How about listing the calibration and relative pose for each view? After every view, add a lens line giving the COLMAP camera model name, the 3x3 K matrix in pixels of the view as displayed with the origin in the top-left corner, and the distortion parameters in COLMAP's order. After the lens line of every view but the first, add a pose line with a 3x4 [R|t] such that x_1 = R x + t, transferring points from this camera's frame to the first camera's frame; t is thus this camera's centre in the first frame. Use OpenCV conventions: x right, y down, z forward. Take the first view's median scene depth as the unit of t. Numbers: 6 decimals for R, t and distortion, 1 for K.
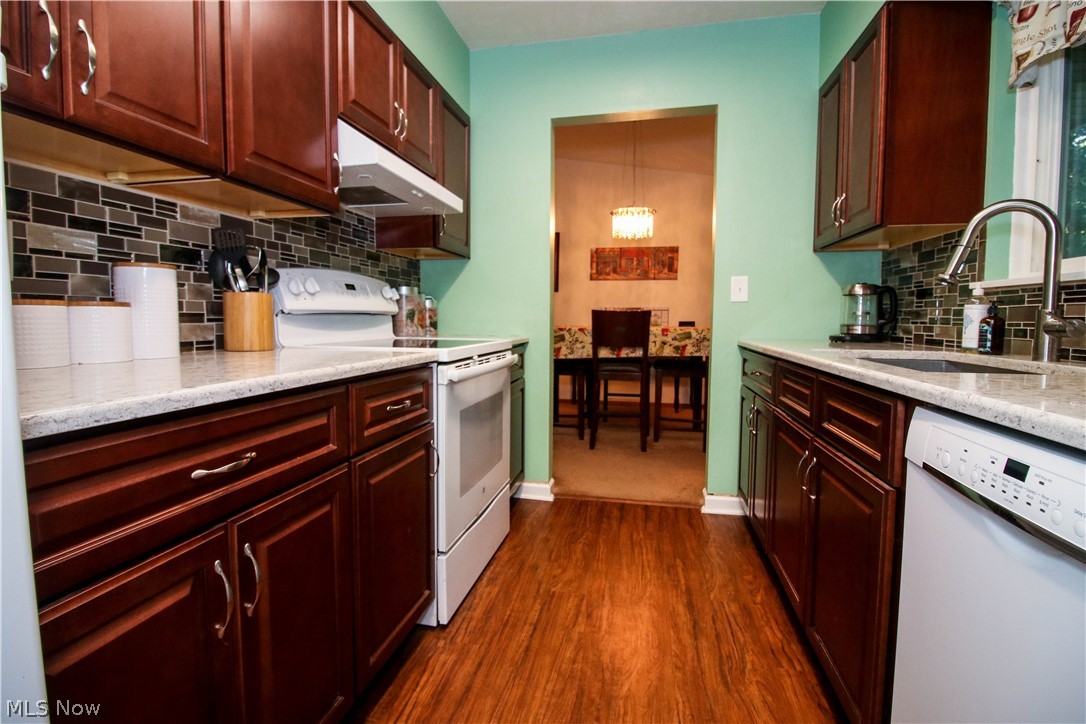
lens RADIAL K [[511.9, 0, 536.4], [0, 511.9, 354.9], [0, 0, 1]] dist [-0.000745, -0.013226]
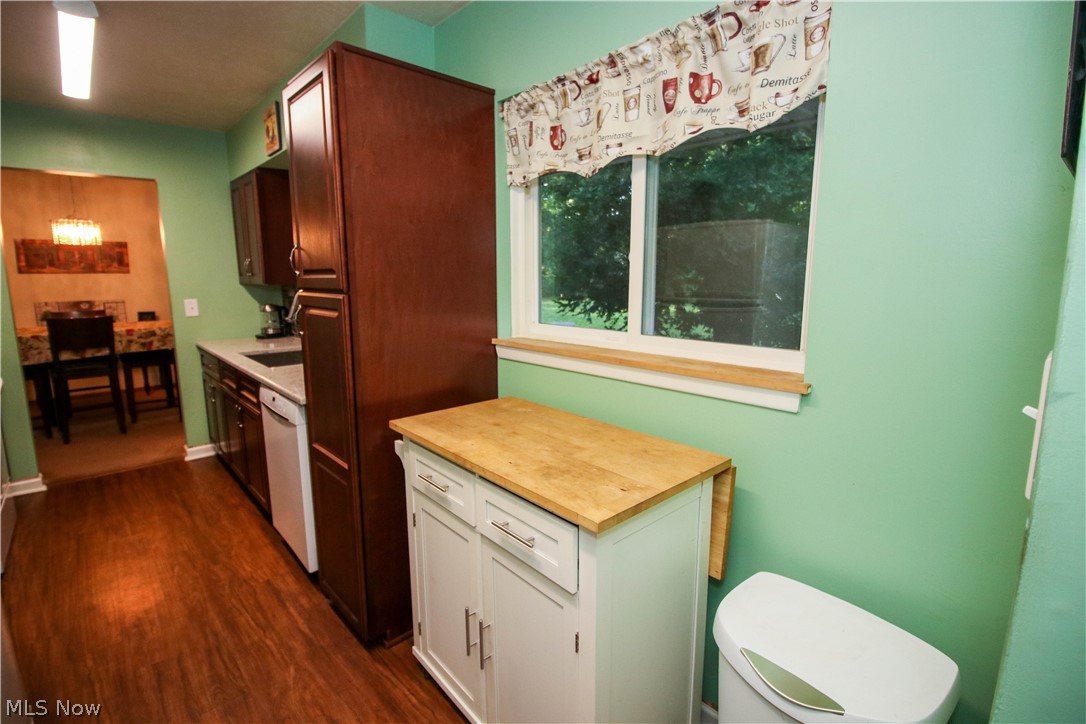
lens RADIAL K [[501.9, 0, 536.5], [0, 501.9, 356.2], [0, 0, 1]] dist [-0.003288, -0.012046]
pose [[0.575917, -0.135253, 0.806242, -0.214713], [0.064182, 0.990655, 0.120344, -0.098785], [-0.814985, -0.017562, 0.579216, -0.656251]]
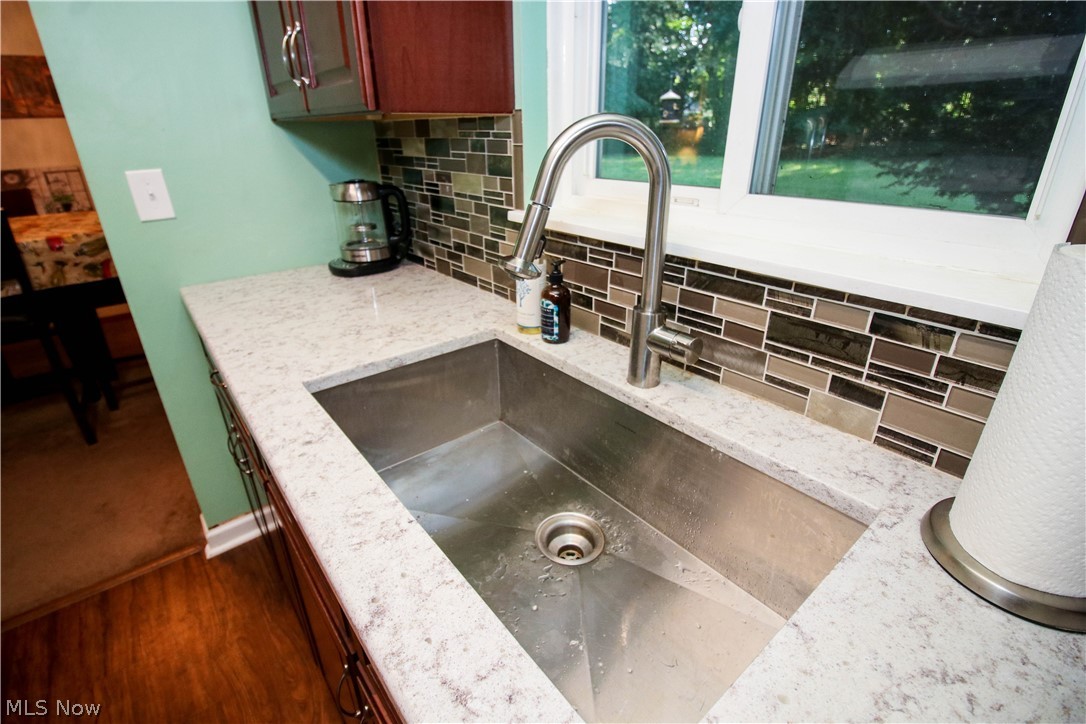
lens RADIAL K [[504.7, 0, 536.9], [0, 504.7, 353.5], [0, 0, 1]] dist [-0.000542, -0.010588]
pose [[0.625643, -0.327525, 0.708025, 0.224393], [0.071893, 0.927941, 0.365728, -0.136712], [-0.776790, -0.177913, 0.604106, 0.348907]]
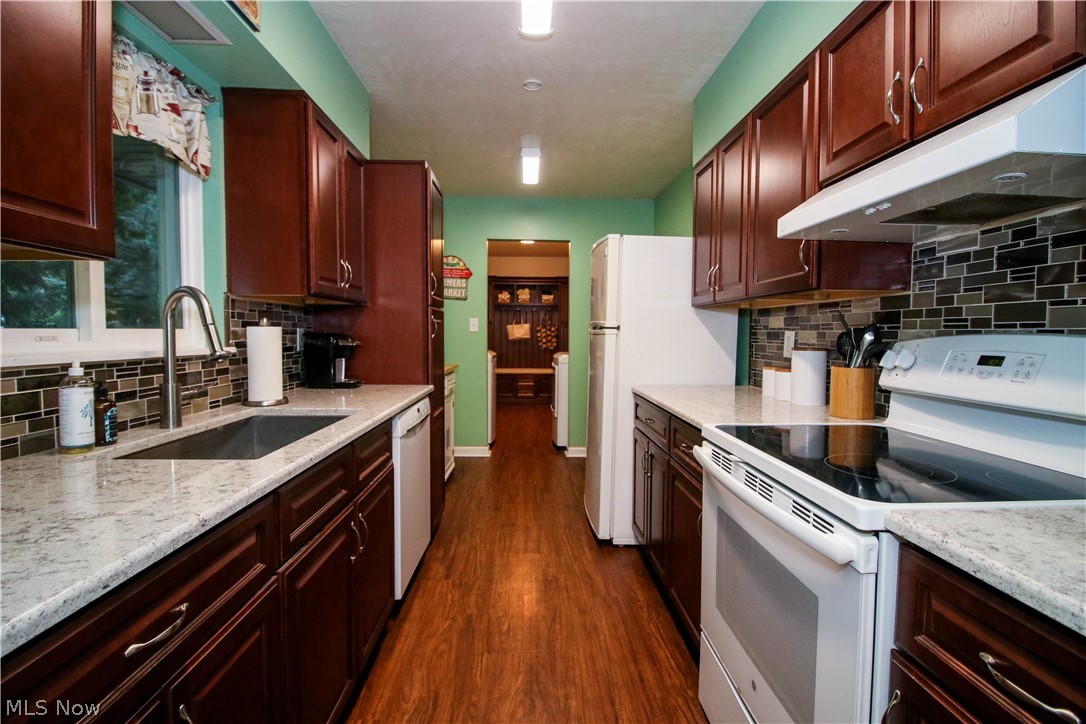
lens RADIAL K [[501.9, 0, 536.5], [0, 501.9, 356.2], [0, 0, 1]] dist [-0.003288, -0.012046]
pose [[-0.972318, 0.002370, -0.233651, 0.225216], [-0.025548, 0.992875, 0.116387, -0.150860], [0.232262, 0.119135, -0.965330, 1.128131]]
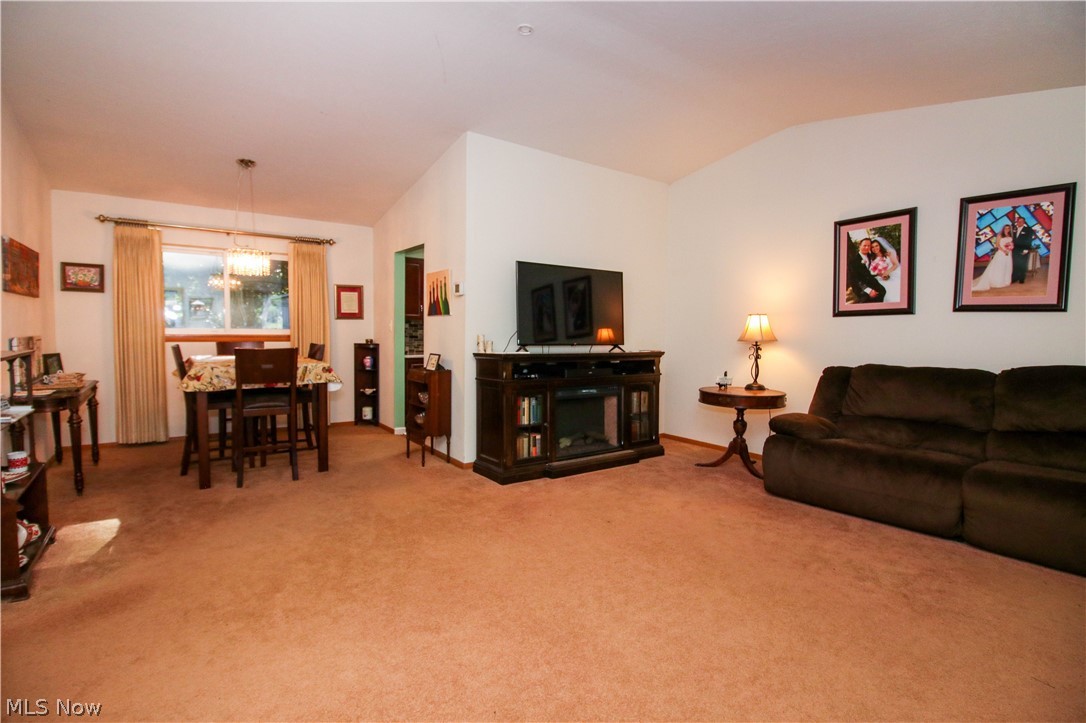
lens RADIAL K [[511.9, 0, 536.4], [0, 511.9, 354.4], [0, 0, 1]] dist [-0.000745, -0.013226]
pose [[-0.741841, -0.049775, 0.668726, -1.627614], [0.030773, 0.993664, 0.108098, -0.265308], [-0.669869, 0.100770, -0.735609, 2.305133]]
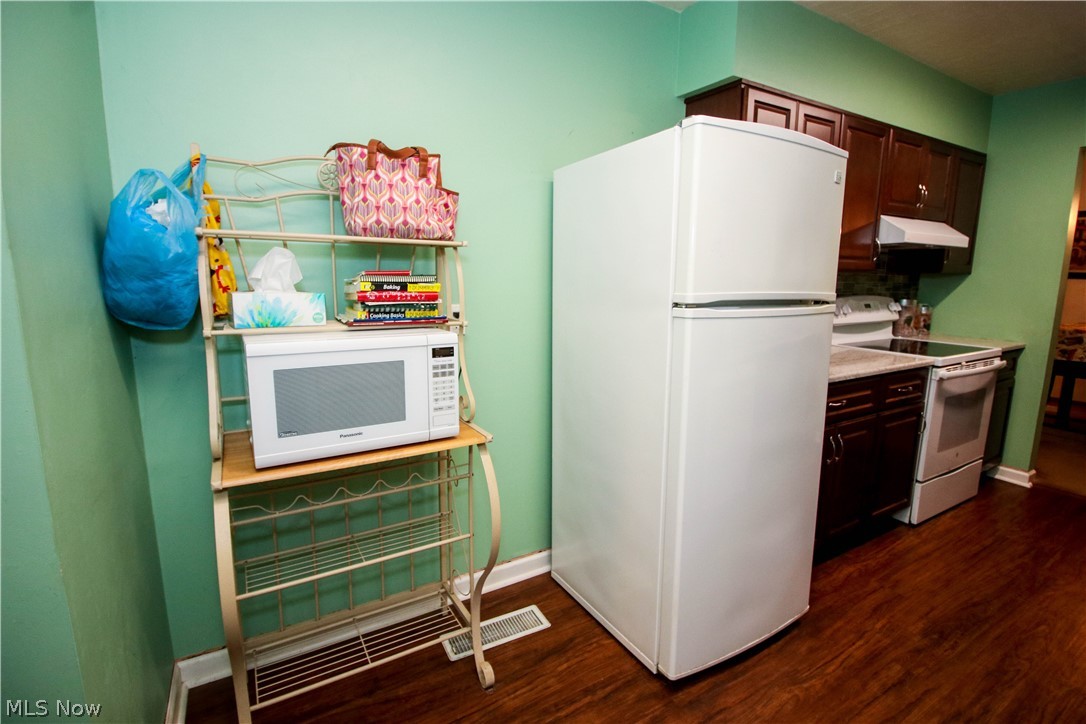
lens RADIAL K [[501.9, 0, 536.5], [0, 501.9, 356.2], [0, 0, 1]] dist [-0.003288, -0.012046]
pose [[0.669761, 0.118959, -0.732986, 0.072571], [-0.056718, 0.992397, 0.109234, -0.071607], [0.740408, -0.031587, 0.671416, -0.601499]]
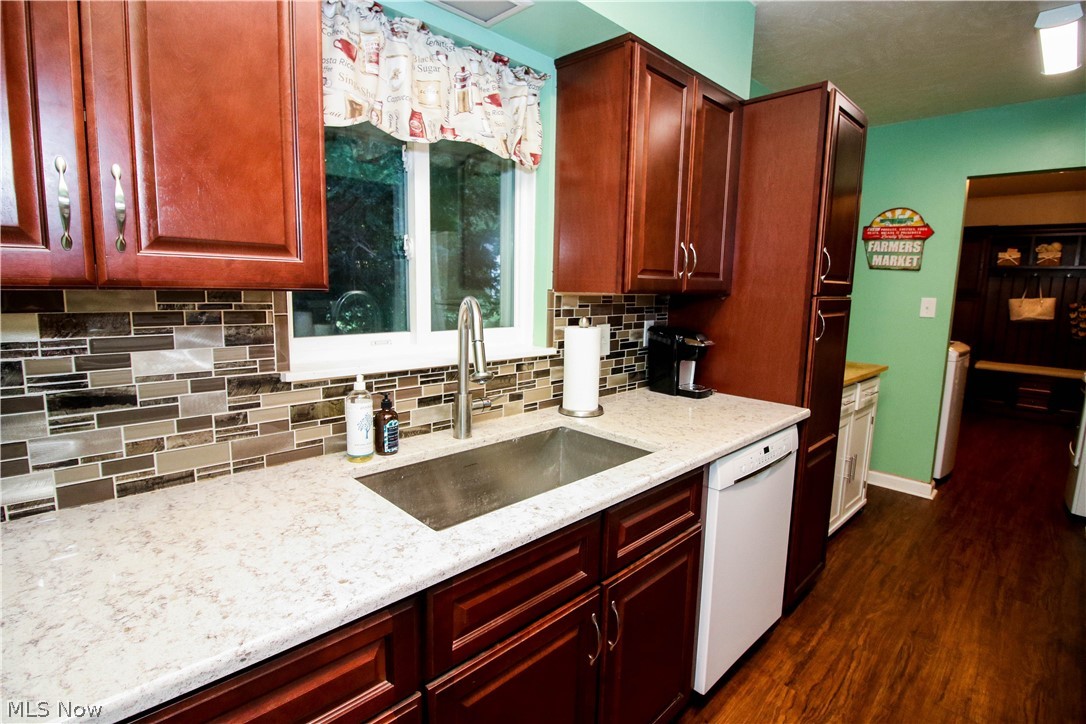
lens RADIAL K [[511.9, 0, 536.4], [0, 511.9, 354.9], [0, 0, 1]] dist [-0.000745, -0.013226]
pose [[-0.828242, -0.094348, 0.552372, 0.116667], [0.018404, 0.980613, 0.195090, -0.195663], [-0.560069, 0.171748, -0.810448, 0.898732]]
